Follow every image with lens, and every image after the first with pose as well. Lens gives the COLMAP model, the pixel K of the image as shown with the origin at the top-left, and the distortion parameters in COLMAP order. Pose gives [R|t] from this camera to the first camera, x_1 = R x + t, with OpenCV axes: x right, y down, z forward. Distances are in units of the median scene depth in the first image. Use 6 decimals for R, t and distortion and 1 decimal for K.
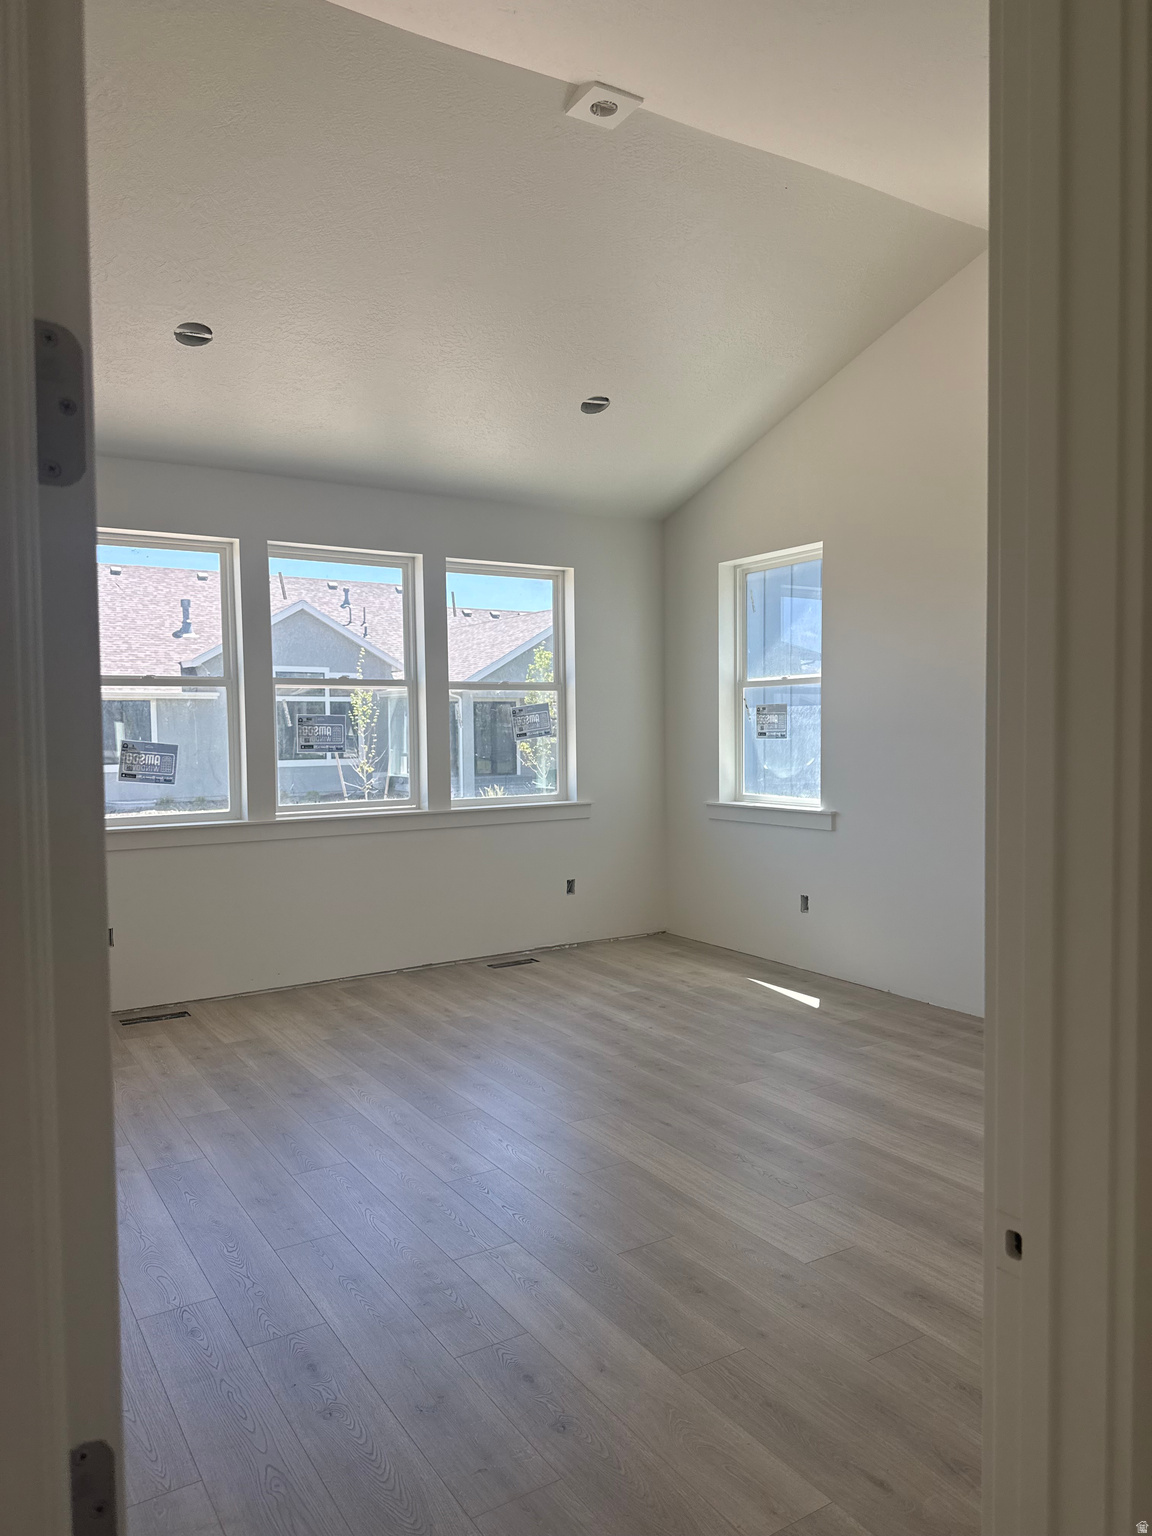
lens RADIAL K [[1066.3, 0, 586.6], [0, 1066.3, 774.0], [0, 0, 1]] dist [0.164027, -0.323976]
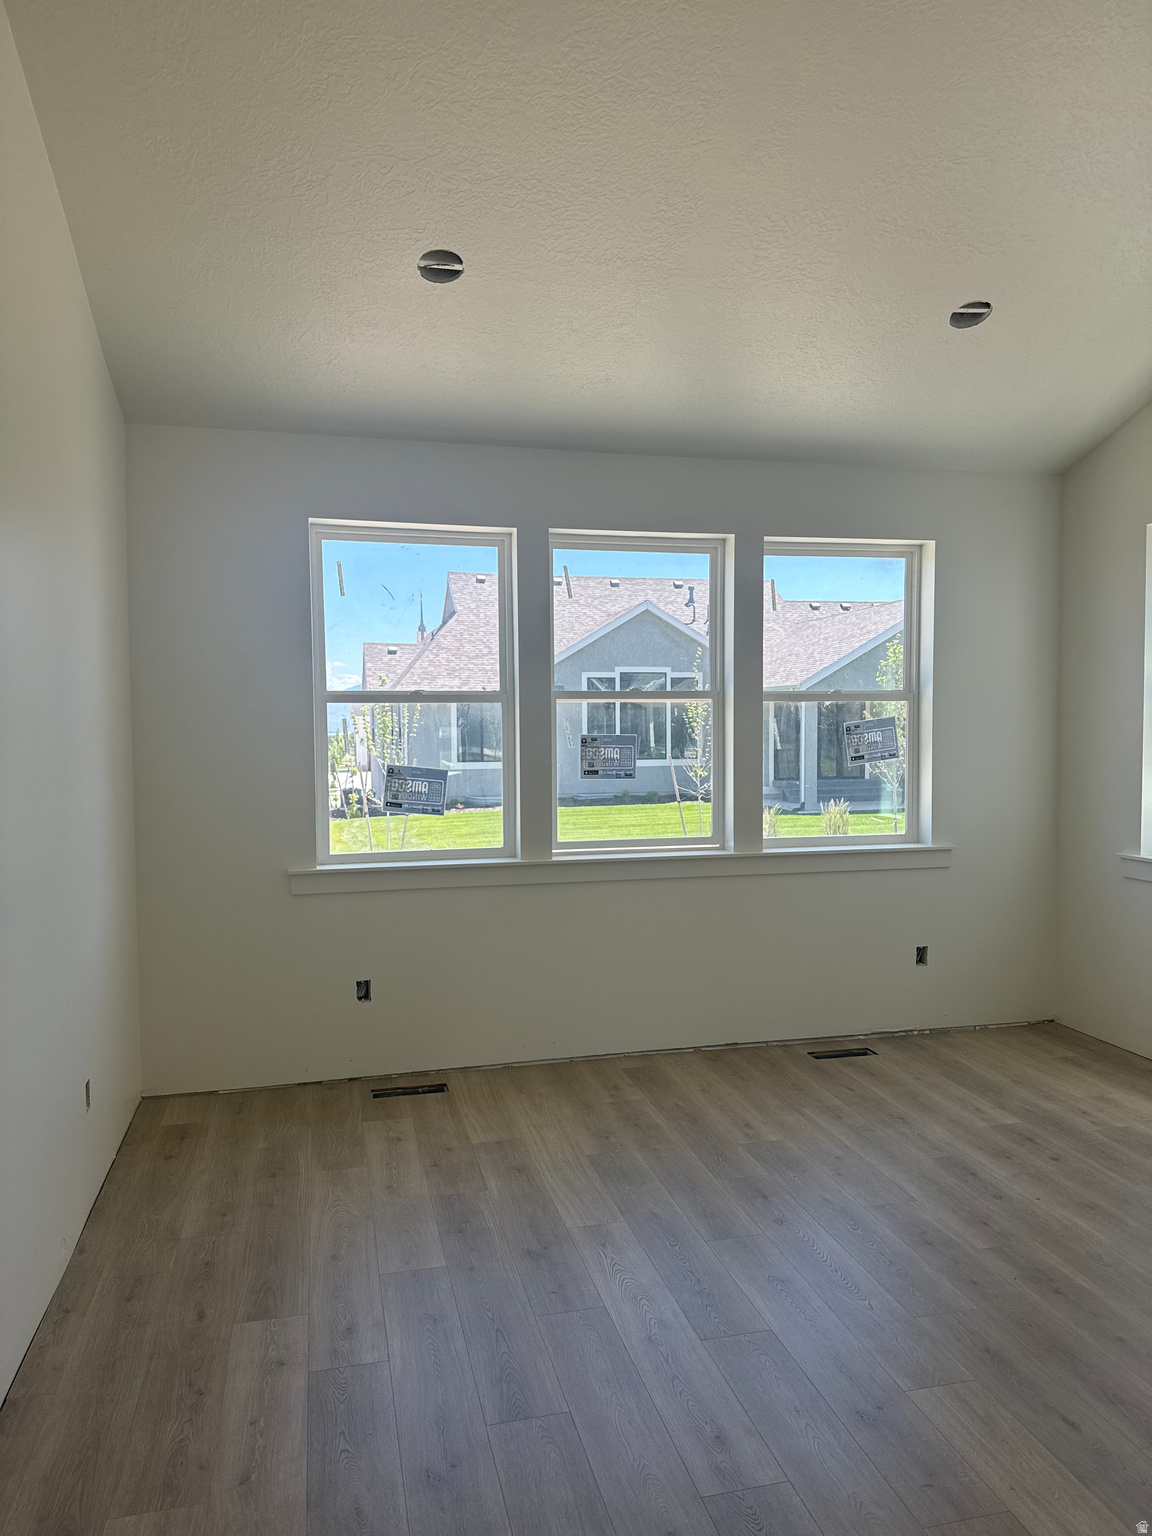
lens RADIAL K [[1066.3, 0, 586.6], [0, 1066.3, 774.0], [0, 0, 1]] dist [0.164027, -0.323976]
pose [[0.948808, 0.019722, -0.315238, -0.000512], [-0.018535, 0.999805, 0.006764, -0.030270], [0.315310, -0.000575, 0.948988, 0.212438]]
